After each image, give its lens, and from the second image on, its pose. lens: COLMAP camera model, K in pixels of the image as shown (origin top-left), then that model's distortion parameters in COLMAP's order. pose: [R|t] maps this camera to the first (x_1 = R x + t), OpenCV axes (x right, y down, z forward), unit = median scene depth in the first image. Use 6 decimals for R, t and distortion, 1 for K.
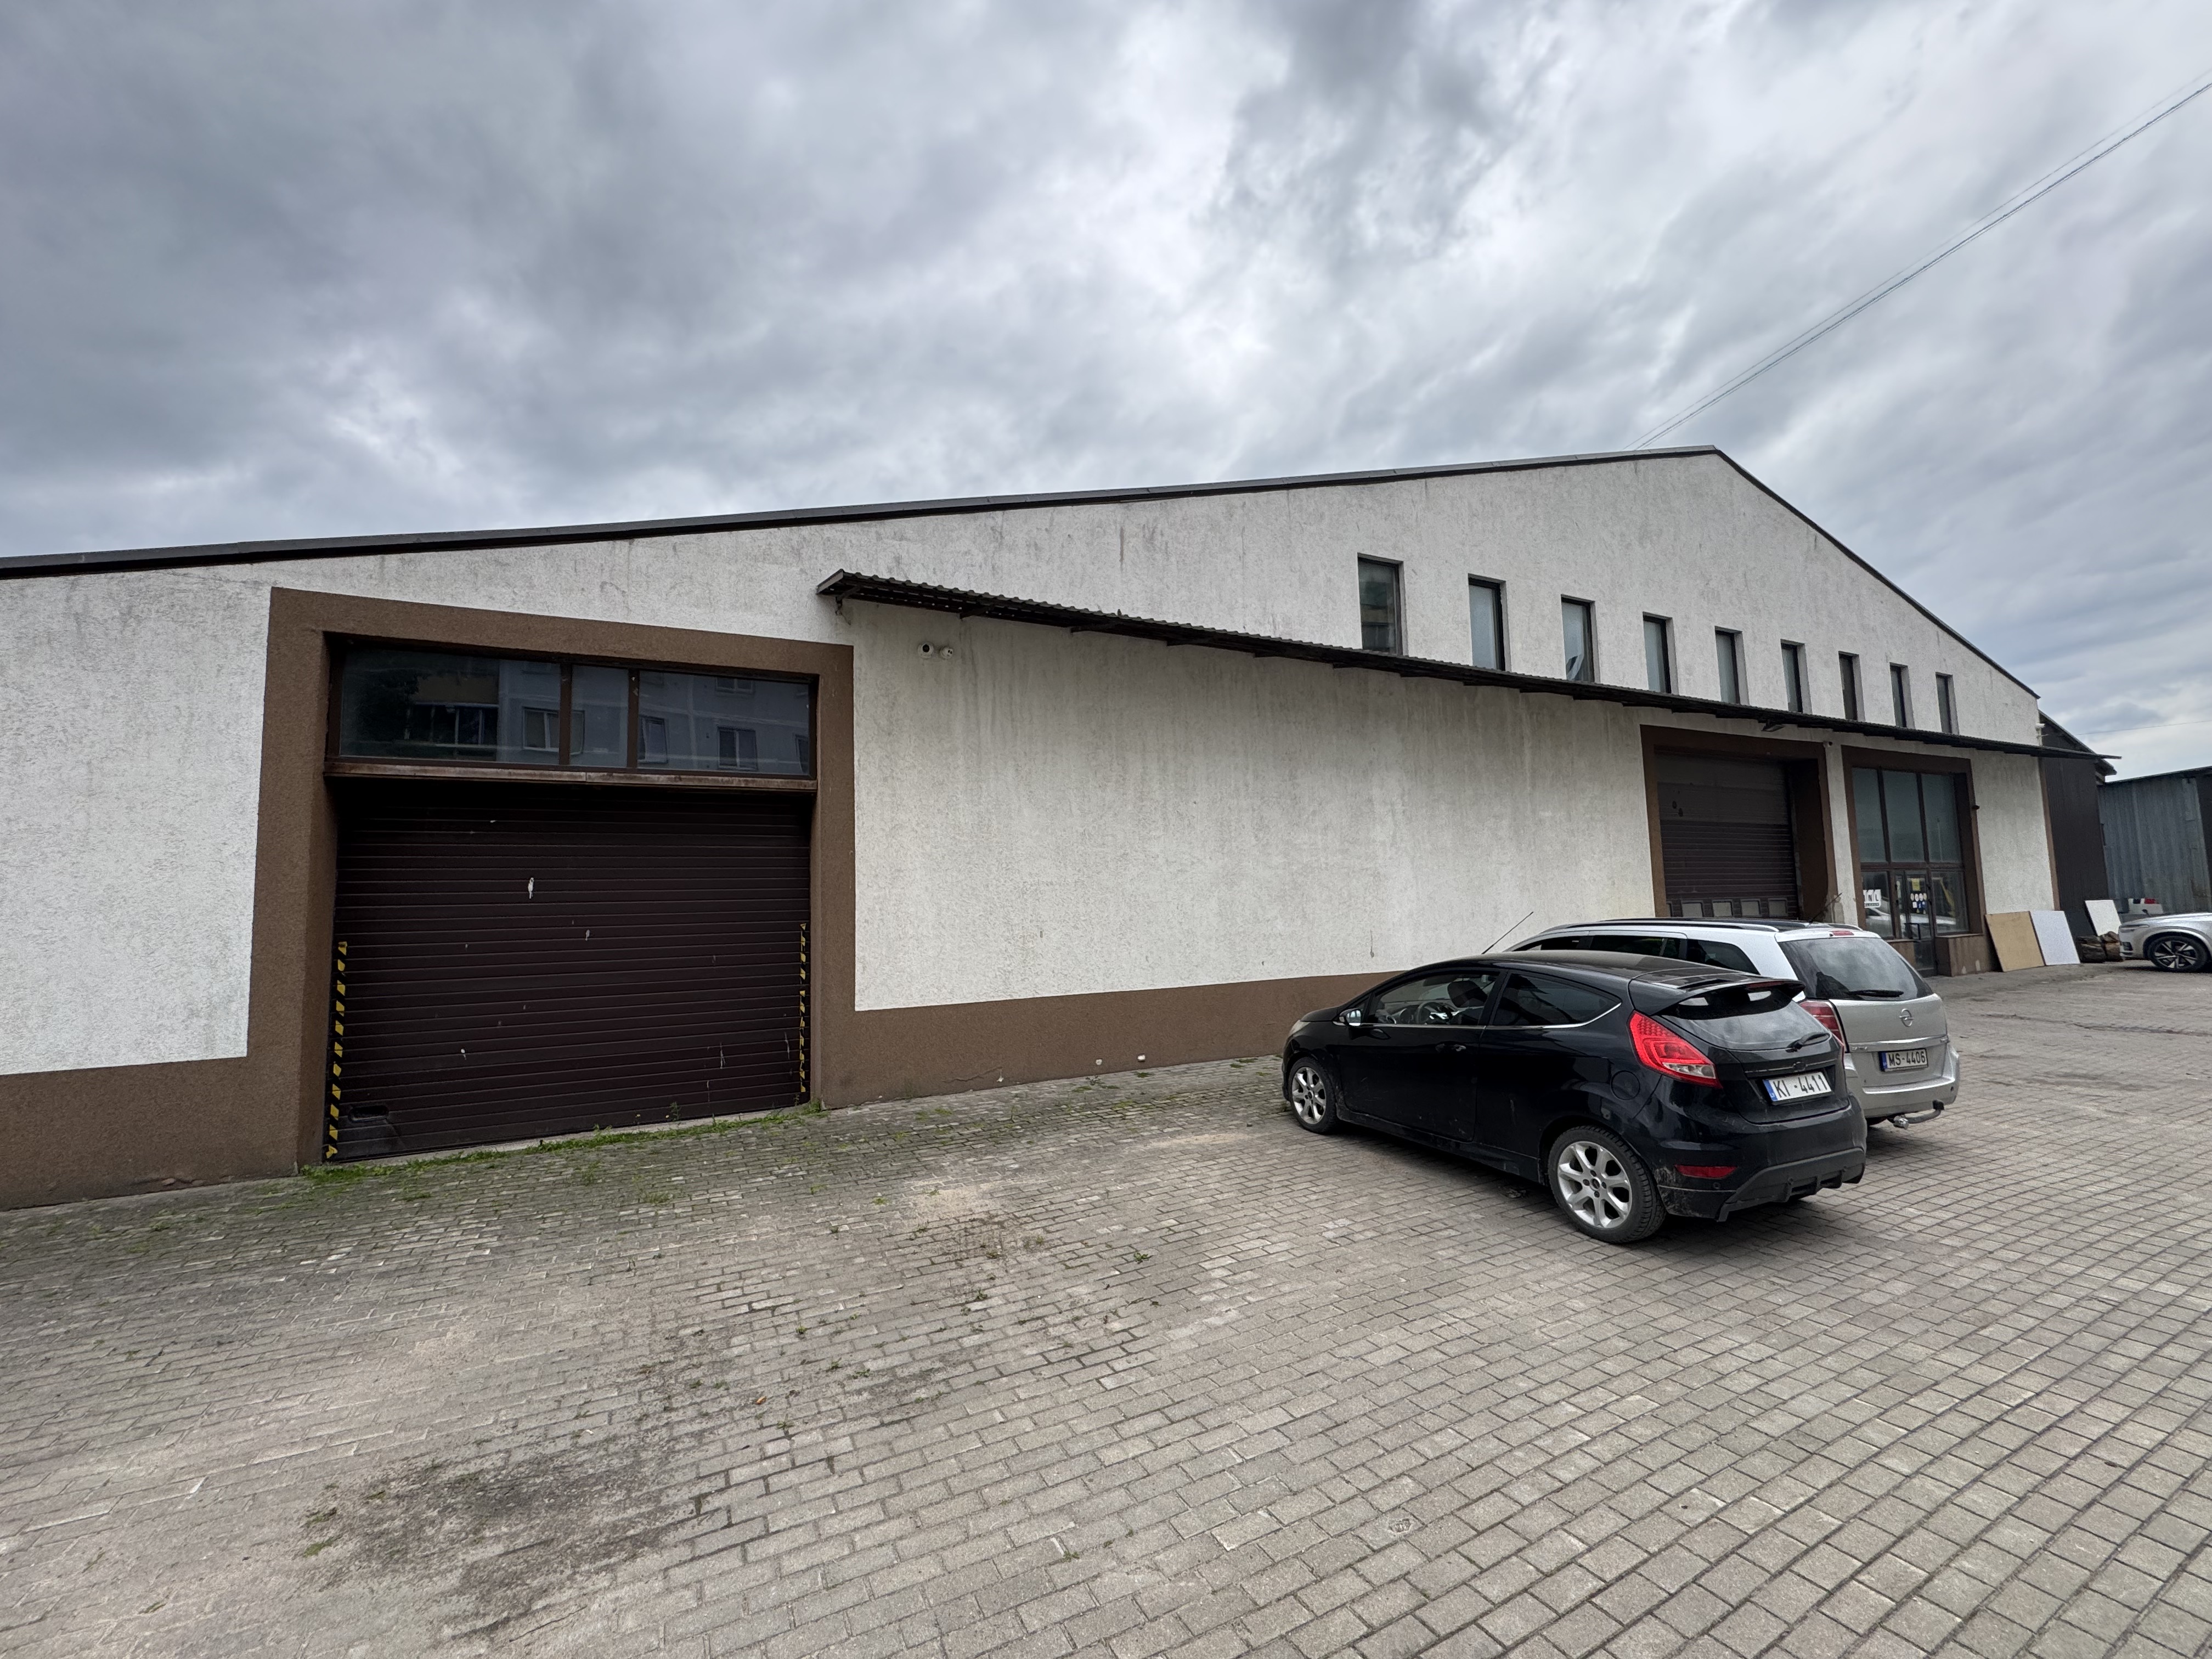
lens RADIAL K [[885.4, 0, 1097.3], [0, 885.4, 832.9], [0, 0, 1]] dist [-0.001104, 0.000632]
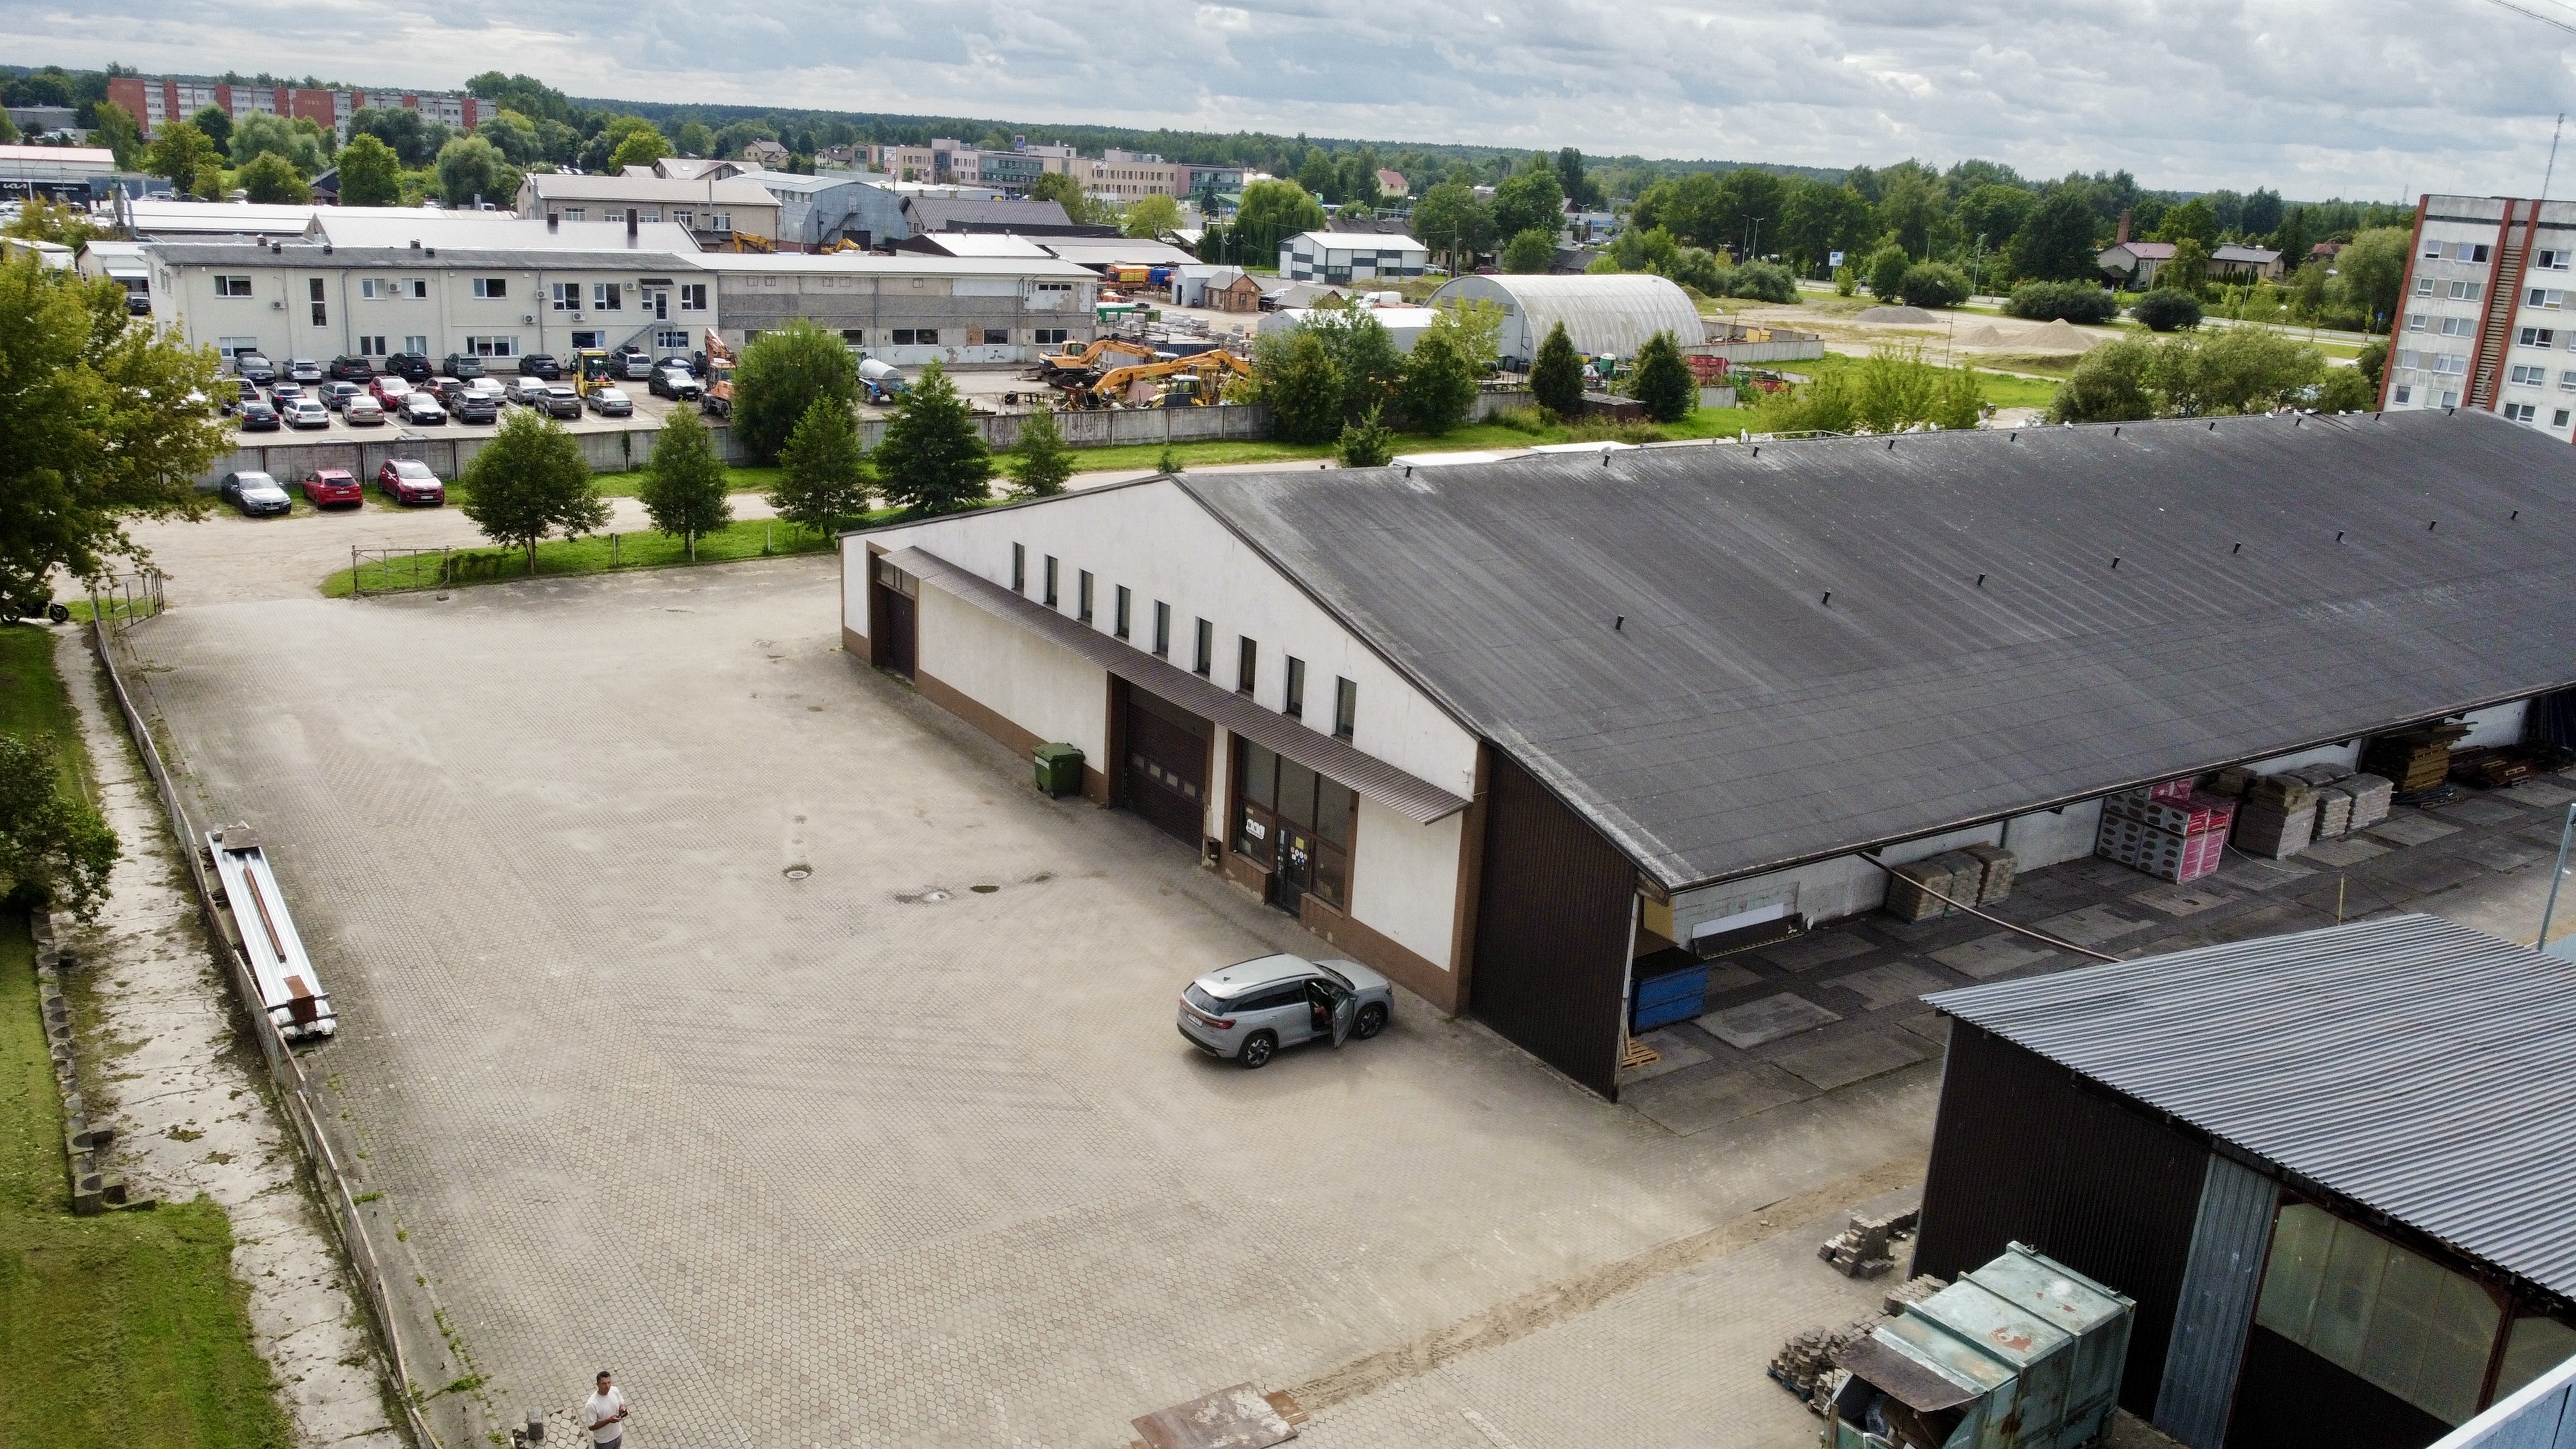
lens RADIAL K [[1927.3, 0, 1288.0], [0, 1927.3, 724.5], [0, 0, 1]] dist [-0.006785, -0.004796]
pose [[0.148895, 0.307274, -0.939900, 4.266616], [0.015765, 0.949637, 0.312955, -1.164642], [0.988727, -0.061415, 0.136552, 0.827173]]
